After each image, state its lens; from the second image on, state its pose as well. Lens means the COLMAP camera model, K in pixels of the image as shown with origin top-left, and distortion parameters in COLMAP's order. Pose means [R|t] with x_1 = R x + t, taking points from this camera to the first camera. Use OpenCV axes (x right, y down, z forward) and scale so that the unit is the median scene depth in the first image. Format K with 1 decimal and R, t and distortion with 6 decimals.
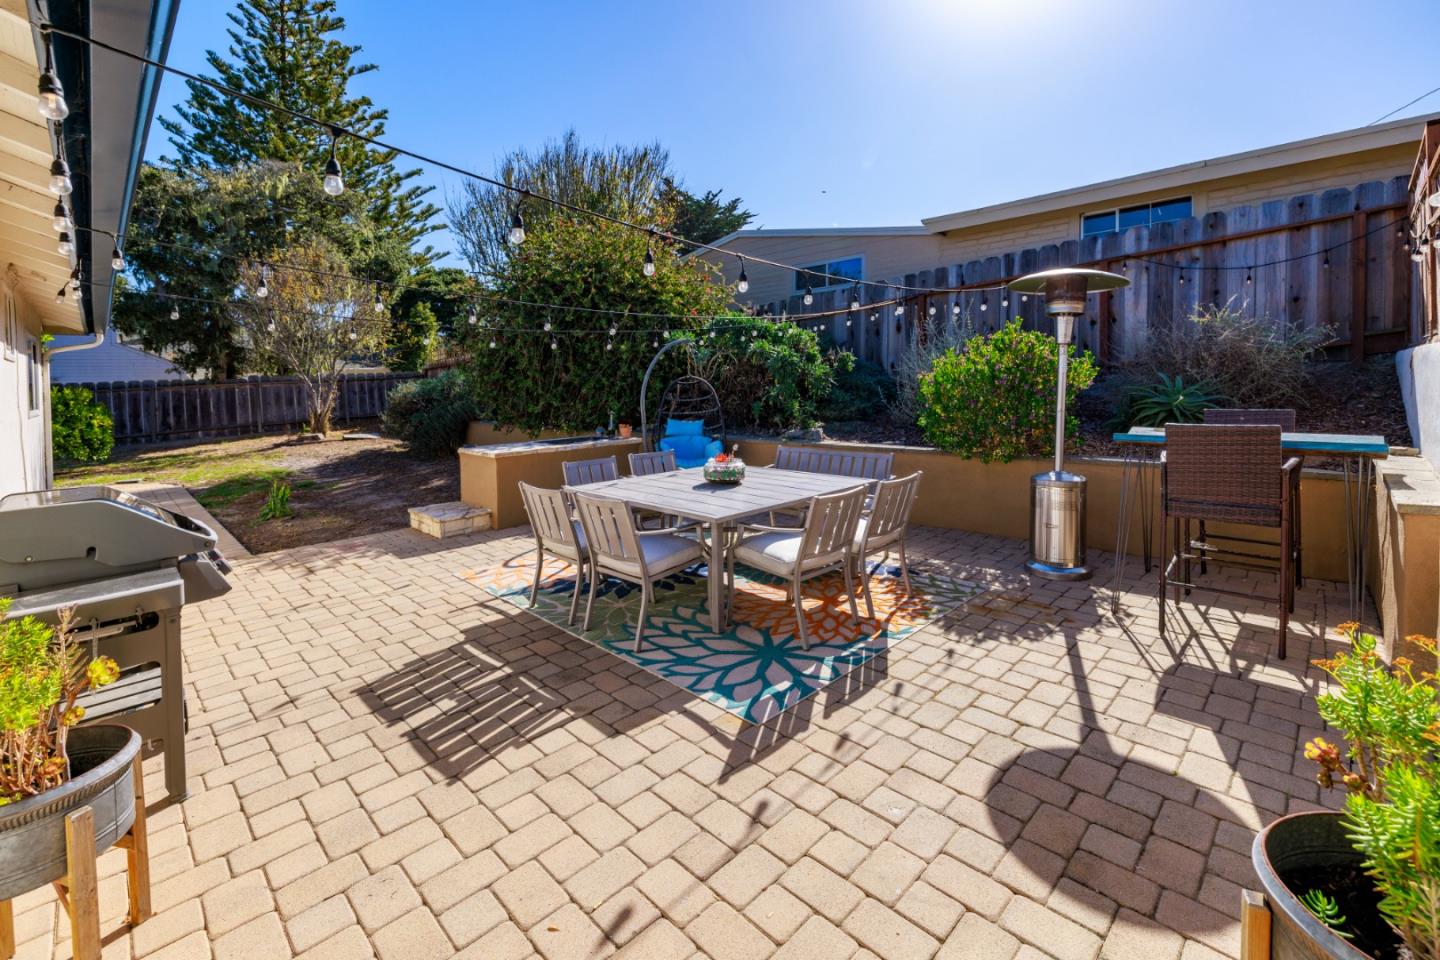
lens RADIAL K [[626.0, 0, 751.4], [0, 626.0, 424.5], [0, 0, 1]] dist [0.000222, -0.000252]
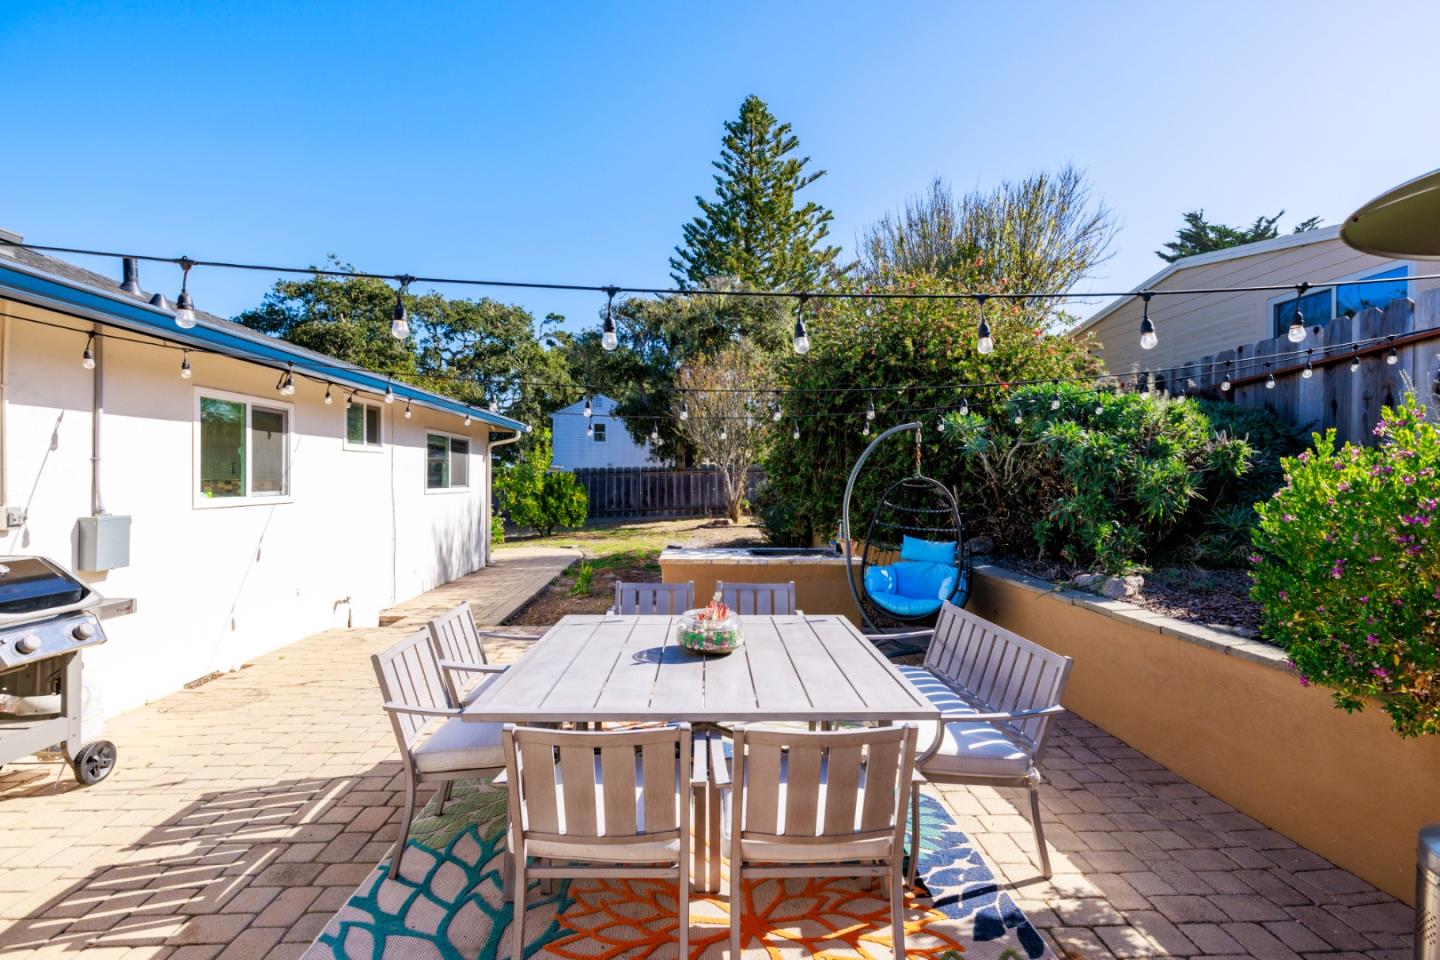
lens RADIAL K [[684.4, 0, 716.6], [0, 684.4, 482.6], [0, 0, 1]] dist [-0.008854, 0.001608]
pose [[0.721634, 0.035379, -0.691370, 0.109257], [-0.075480, 0.996760, -0.027777, -0.014013], [0.688148, 0.072229, 0.721967, 0.128443]]
